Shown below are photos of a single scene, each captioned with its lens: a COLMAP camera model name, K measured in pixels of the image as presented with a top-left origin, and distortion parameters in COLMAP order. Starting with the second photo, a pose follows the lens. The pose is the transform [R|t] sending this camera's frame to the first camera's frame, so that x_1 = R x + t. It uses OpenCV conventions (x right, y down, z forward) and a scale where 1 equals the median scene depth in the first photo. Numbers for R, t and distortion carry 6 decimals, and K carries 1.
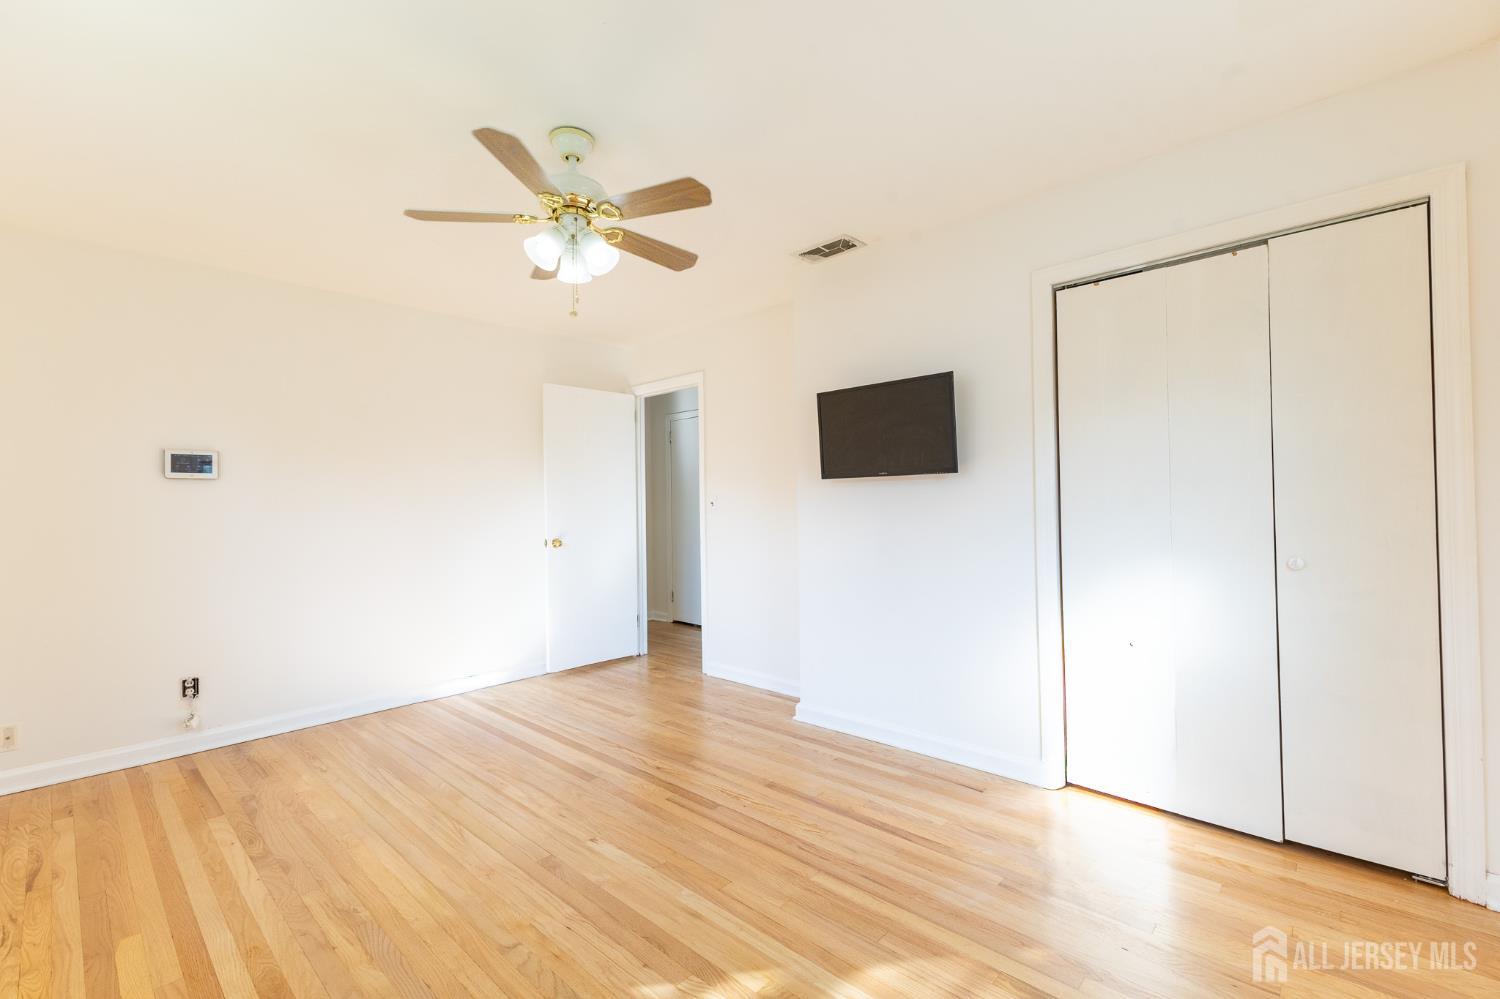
lens RADIAL K [[632.5, 0, 750.0], [0, 632.5, 499.5], [0, 0, 1]] dist [0.000760, -0.000142]
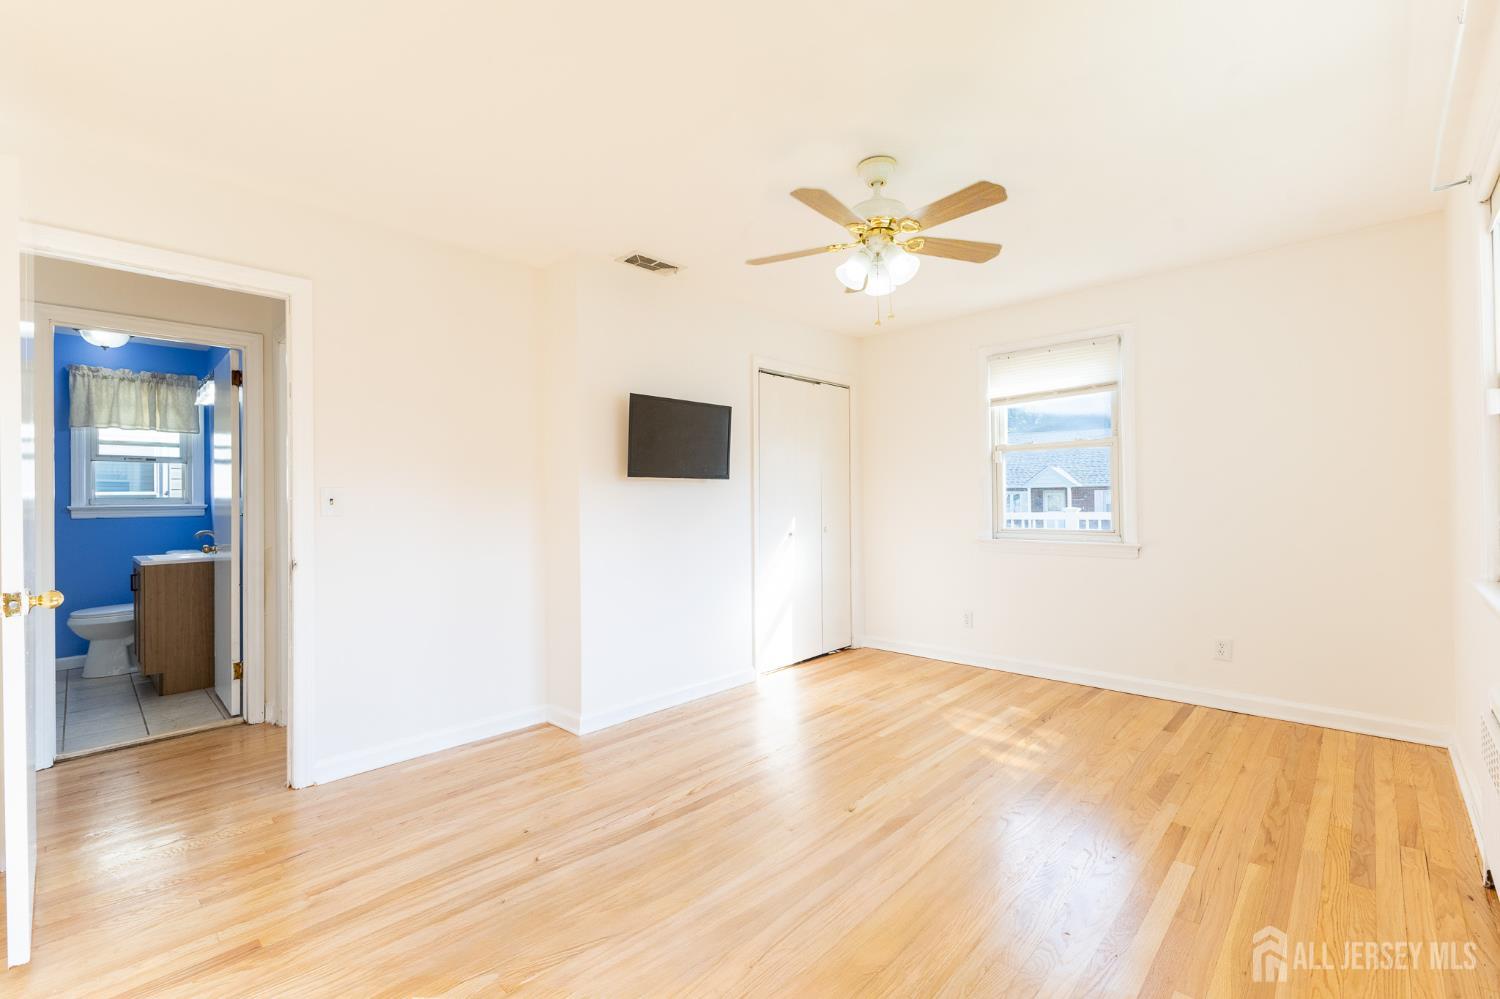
lens RADIAL K [[642.3, 0, 750.8], [0, 642.3, 496.9], [0, 0, 1]] dist [0.003357, -0.000934]
pose [[0.032836, 0.009219, 0.999418, -1.091544], [-0.000701, 0.999957, -0.009201, 0.009760], [-0.999460, -0.000398, 0.032841, 0.911588]]
